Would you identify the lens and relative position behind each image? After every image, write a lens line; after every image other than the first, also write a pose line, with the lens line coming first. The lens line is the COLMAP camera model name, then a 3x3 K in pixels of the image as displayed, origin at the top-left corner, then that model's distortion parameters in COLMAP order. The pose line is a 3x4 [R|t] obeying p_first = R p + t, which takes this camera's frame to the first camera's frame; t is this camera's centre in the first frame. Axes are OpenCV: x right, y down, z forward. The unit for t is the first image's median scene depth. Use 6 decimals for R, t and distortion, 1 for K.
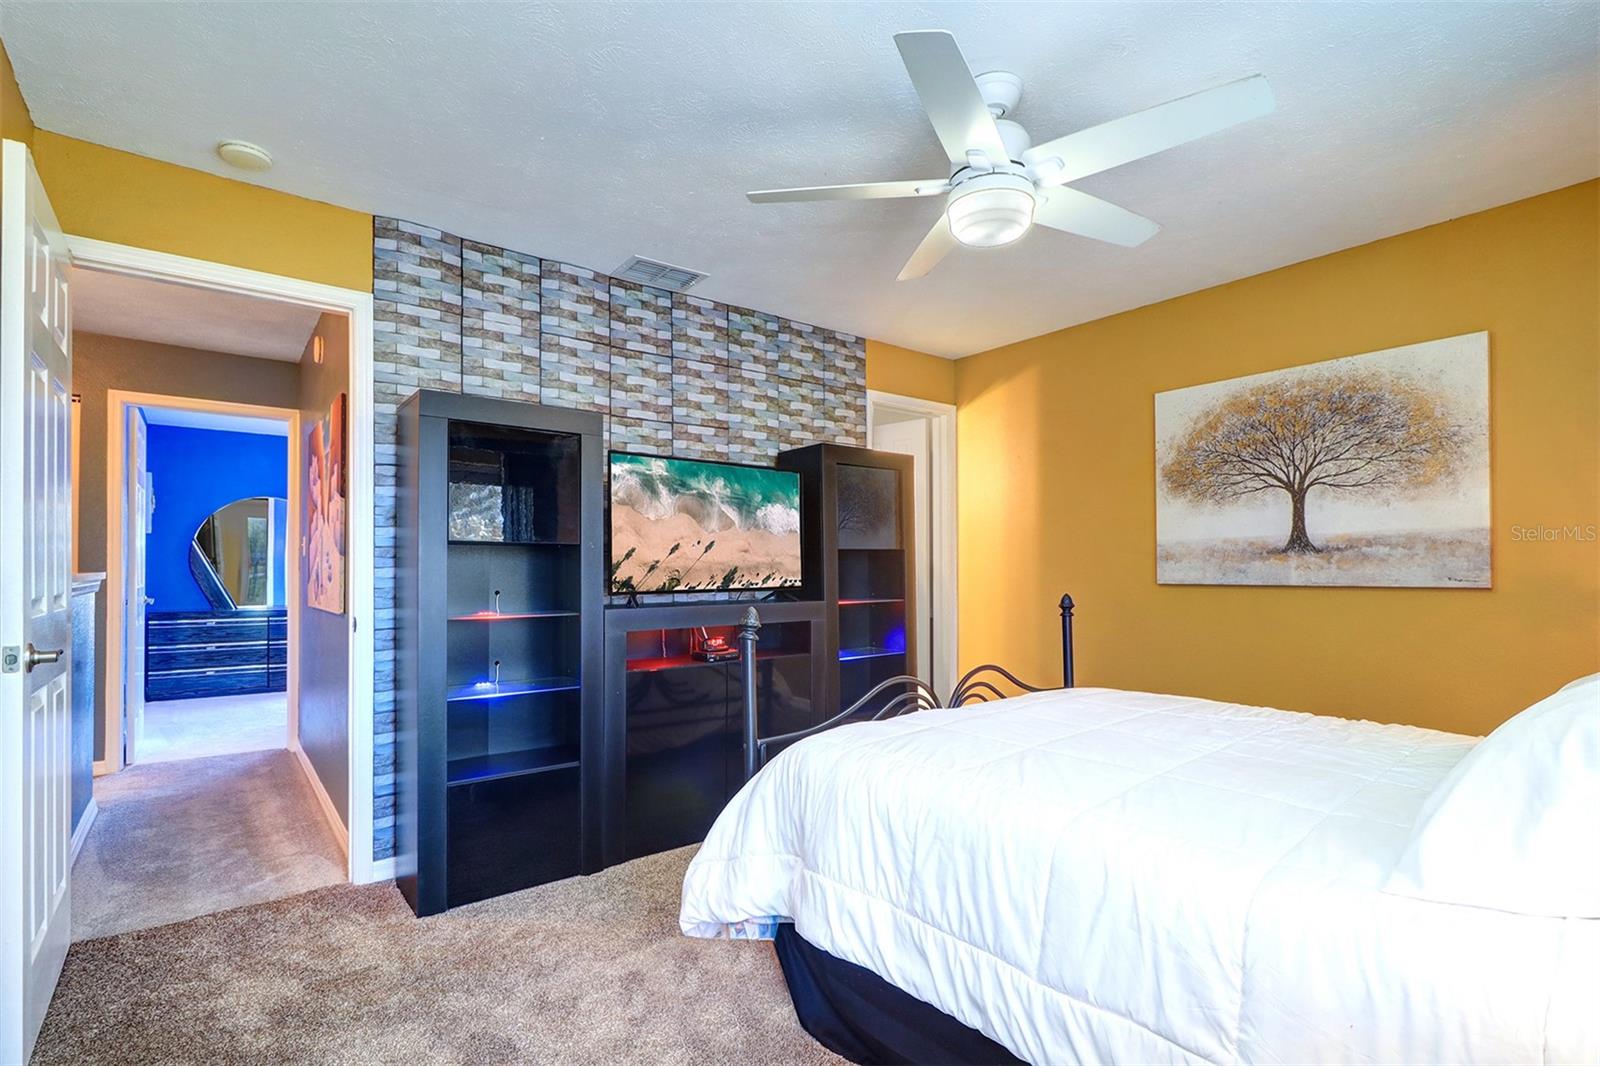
lens RADIAL K [[755.0, 0, 784.6], [0, 755.0, 574.4], [0, 0, 1]] dist [0.005736, 0.000853]
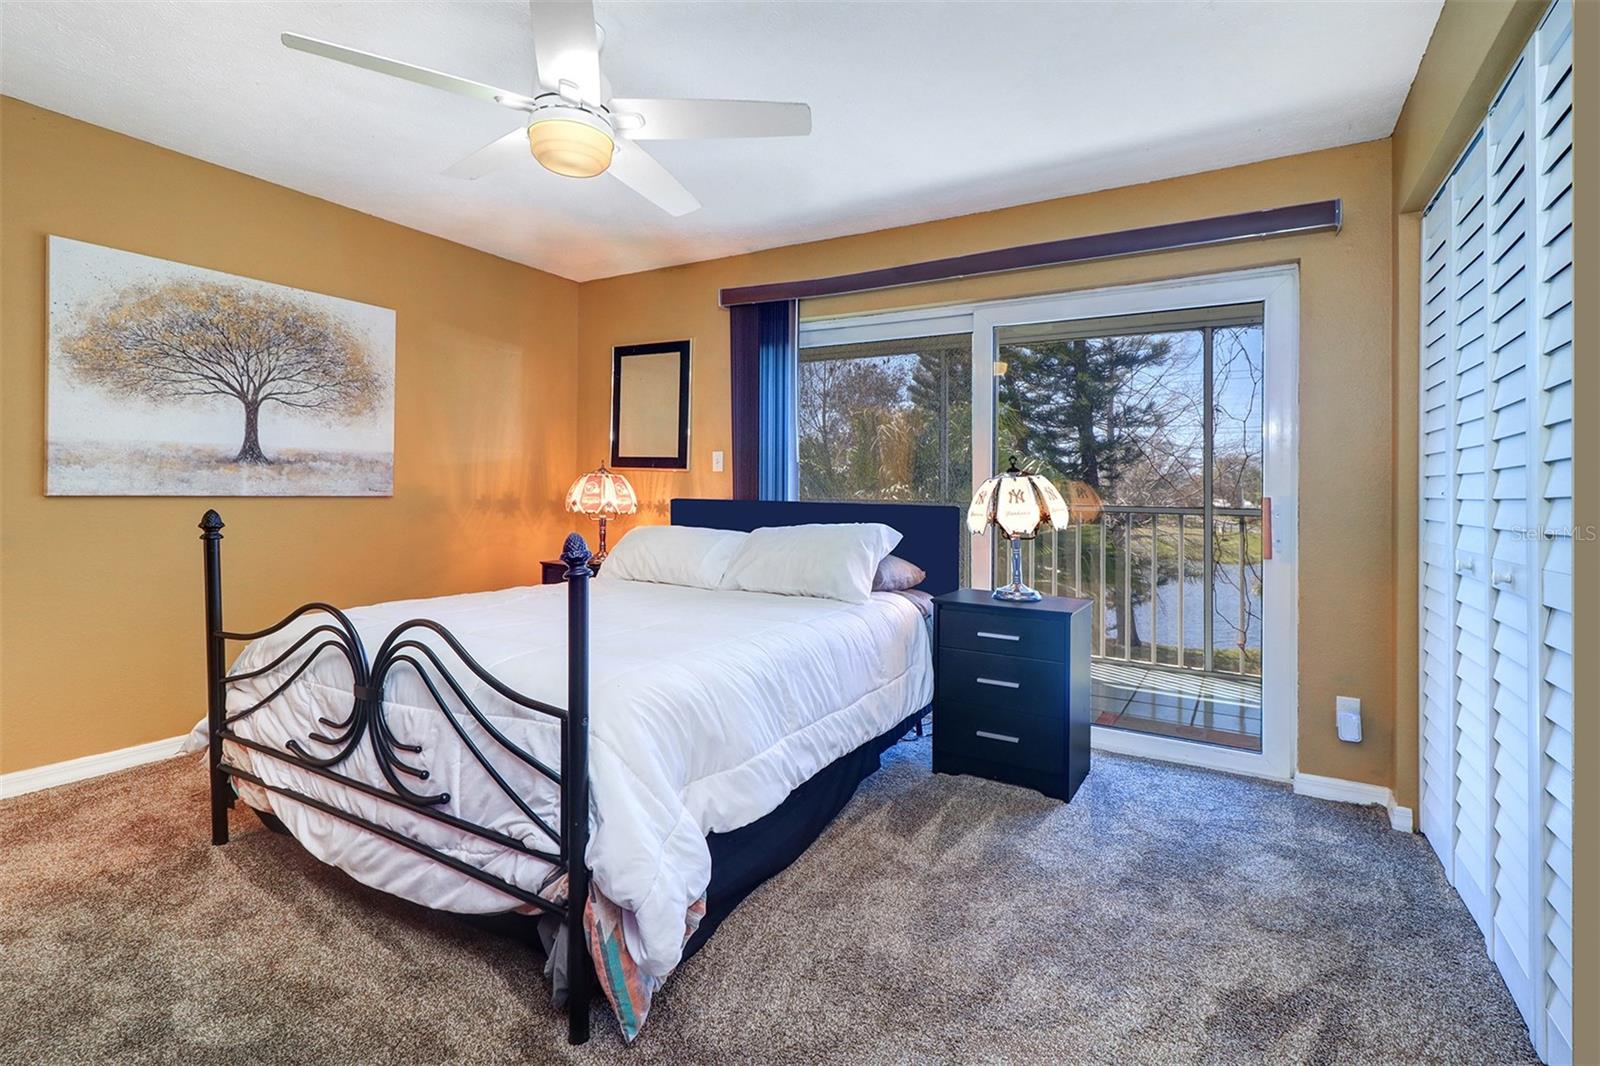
lens RADIAL K [[755.0, 0, 786.0], [0, 755.0, 486.5], [0, 0, 1]] dist [0.005736, 0.000853]
pose [[-0.361106, 0.001054, 0.932524, -0.521539], [-0.010196, 0.999935, -0.005079, 0.000070], [-0.932469, -0.011342, -0.361072, 0.698819]]
